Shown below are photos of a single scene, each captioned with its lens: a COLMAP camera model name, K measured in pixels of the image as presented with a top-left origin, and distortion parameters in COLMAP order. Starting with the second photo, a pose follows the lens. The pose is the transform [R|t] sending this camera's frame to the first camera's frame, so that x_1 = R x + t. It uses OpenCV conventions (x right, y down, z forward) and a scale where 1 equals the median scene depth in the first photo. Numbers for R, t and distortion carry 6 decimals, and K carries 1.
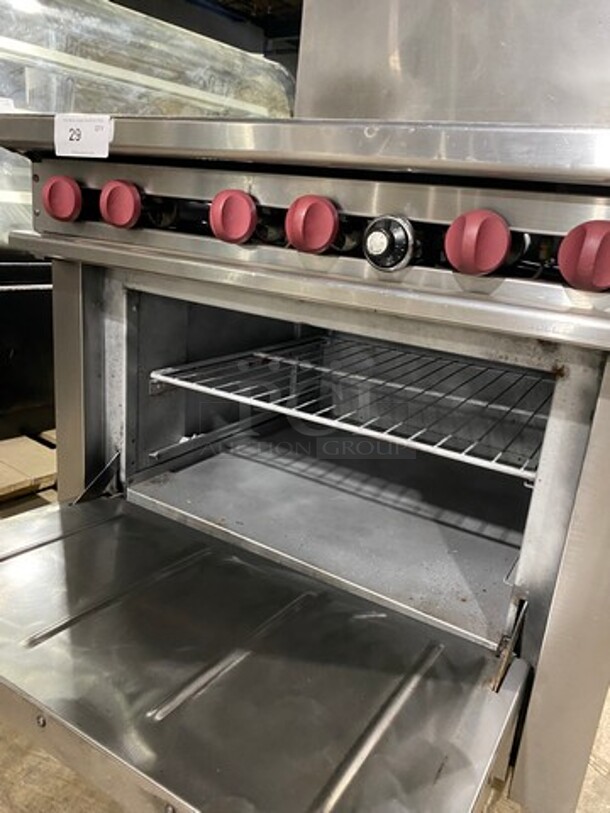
lens RADIAL K [[612.2, 0, 299.1], [0, 612.2, 408.5], [0, 0, 1]] dist [0.005872, 0.000082]
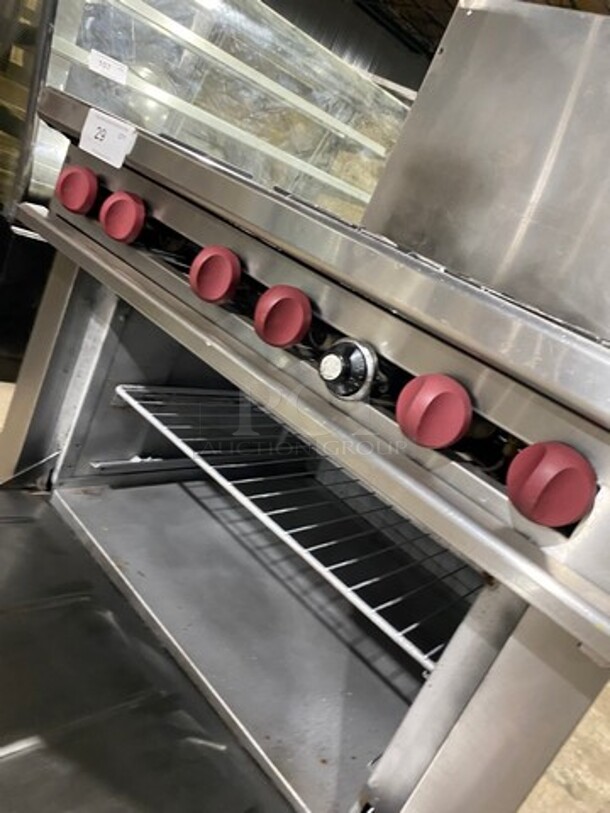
lens RADIAL K [[610.3, 0, 304.6], [0, 610.3, 398.0], [0, 0, 1]] dist [0.003132, 0.004985]
pose [[0.932260, 0.349933, -0.091856, 0.120902], [-0.352482, 0.935733, -0.012638, -0.131791], [0.081530, 0.044160, 0.995692, 0.088515]]
